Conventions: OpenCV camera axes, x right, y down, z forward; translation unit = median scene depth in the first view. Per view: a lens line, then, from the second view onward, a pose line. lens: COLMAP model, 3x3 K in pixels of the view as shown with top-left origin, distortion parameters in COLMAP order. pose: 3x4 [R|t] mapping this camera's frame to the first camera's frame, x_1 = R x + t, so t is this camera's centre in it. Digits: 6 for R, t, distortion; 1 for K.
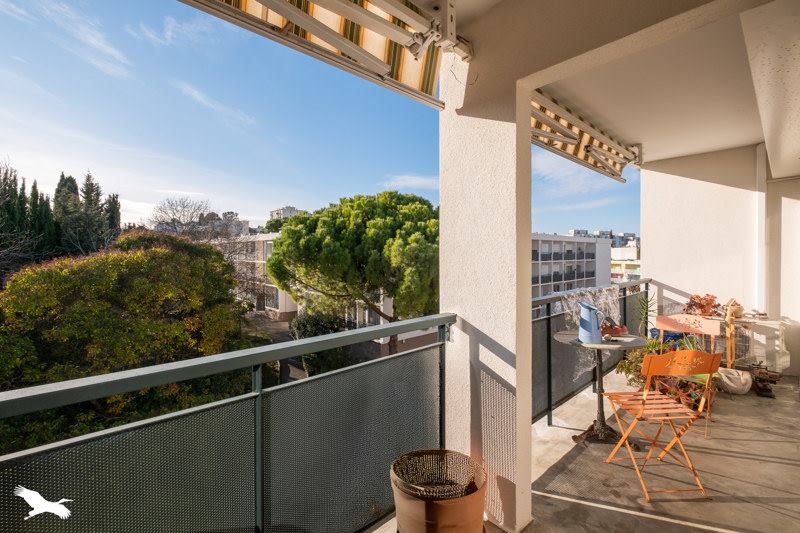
lens RADIAL K [[349.8, 0, 400.4], [0, 349.8, 261.9], [0, 0, 1]] dist [-0.003415, -0.000397]
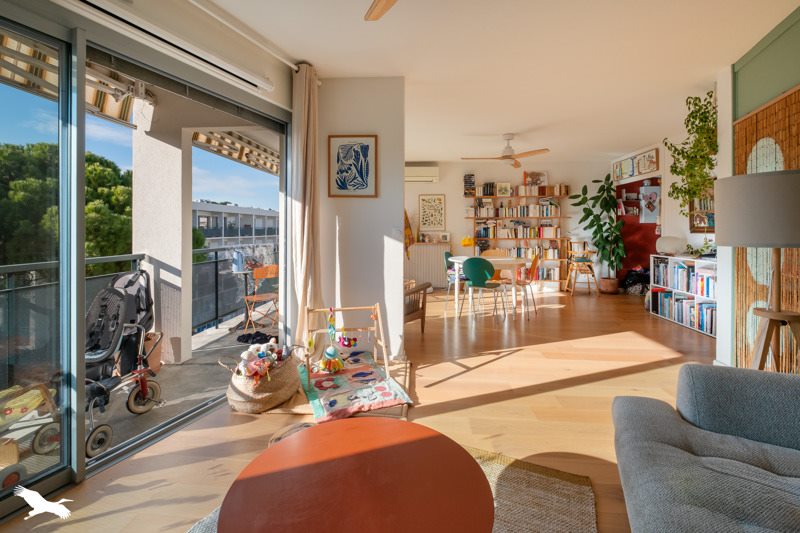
lens RADIAL K [[349.8, 0, 392.0], [0, 349.8, 233.2], [0, 0, 1]] dist [-0.003415, -0.000397]
pose [[0.728146, 0.004408, 0.685408, -0.075856], [0.004373, 0.999929, -0.011077, 0.045360], [-0.685408, 0.011063, 0.728075, -0.629916]]
